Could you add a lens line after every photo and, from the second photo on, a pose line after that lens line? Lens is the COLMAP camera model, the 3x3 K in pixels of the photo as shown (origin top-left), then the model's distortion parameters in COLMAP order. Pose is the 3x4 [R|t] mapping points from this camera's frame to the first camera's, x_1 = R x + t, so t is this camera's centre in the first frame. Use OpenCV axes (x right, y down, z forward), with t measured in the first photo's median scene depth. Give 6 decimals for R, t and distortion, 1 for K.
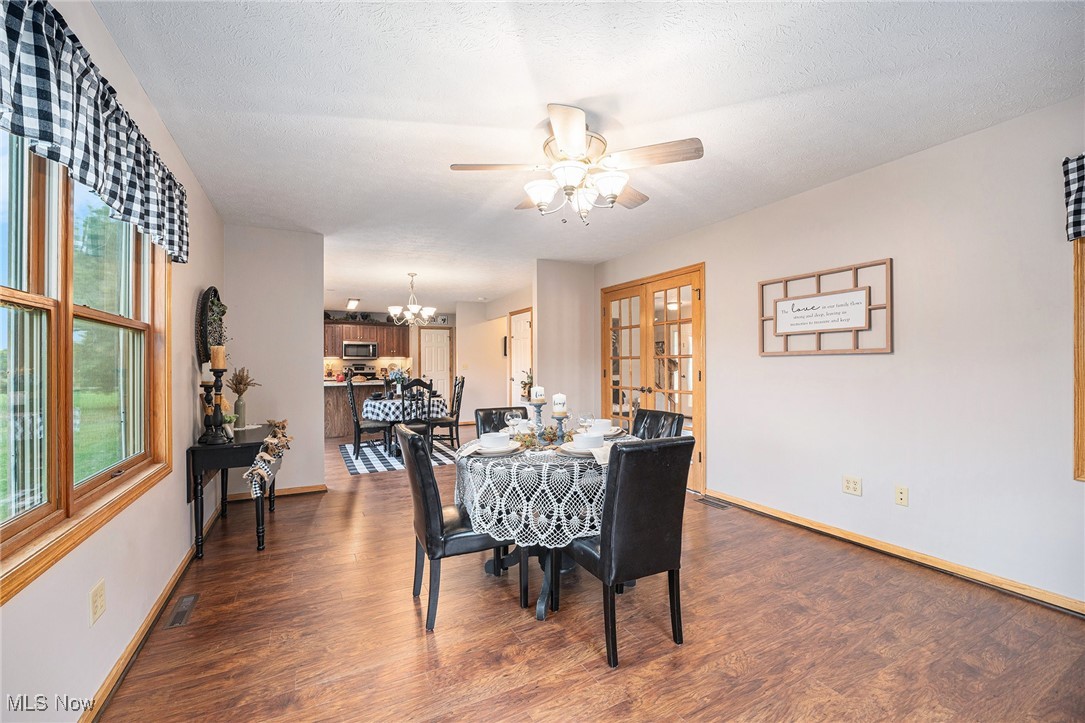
lens RADIAL K [[447.0, 0, 542.4], [0, 447.0, 363.1], [0, 0, 1]] dist [0.000660, -0.000175]
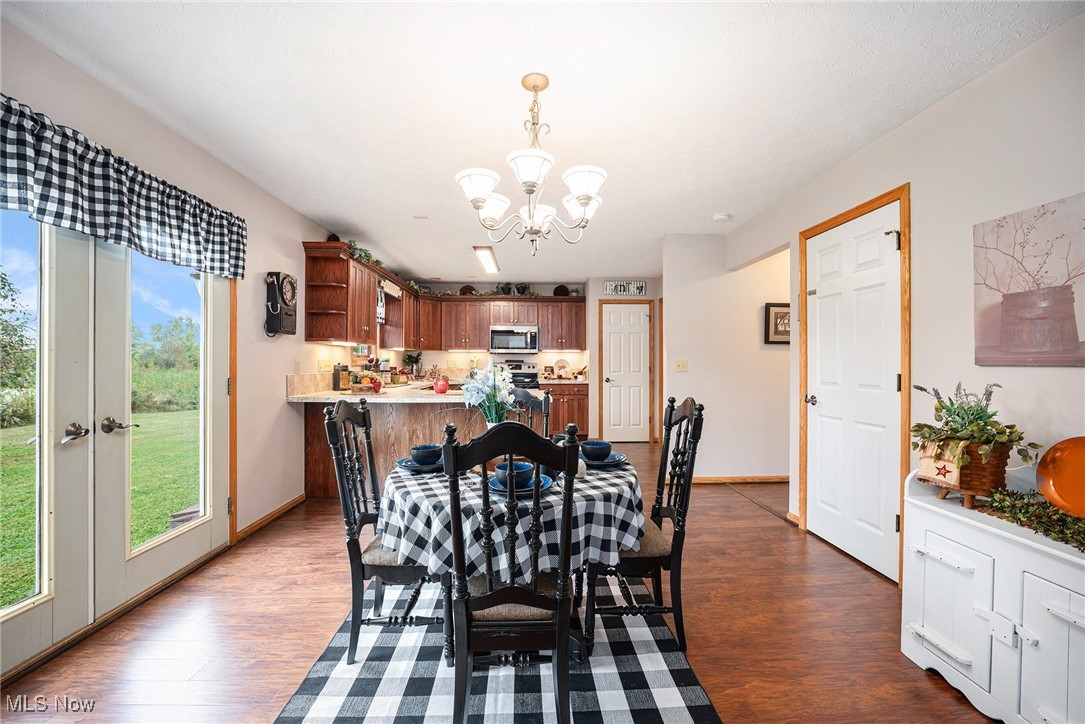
lens RADIAL K [[447.0, 0, 544.3], [0, 447.0, 365.6], [0, 0, 1]] dist [0.000660, -0.000175]
pose [[0.907929, 0.007844, -0.419052, -0.089103], [-0.003000, 0.999921, 0.012218, 0.001948], [0.419114, -0.009836, 0.907880, 0.421416]]
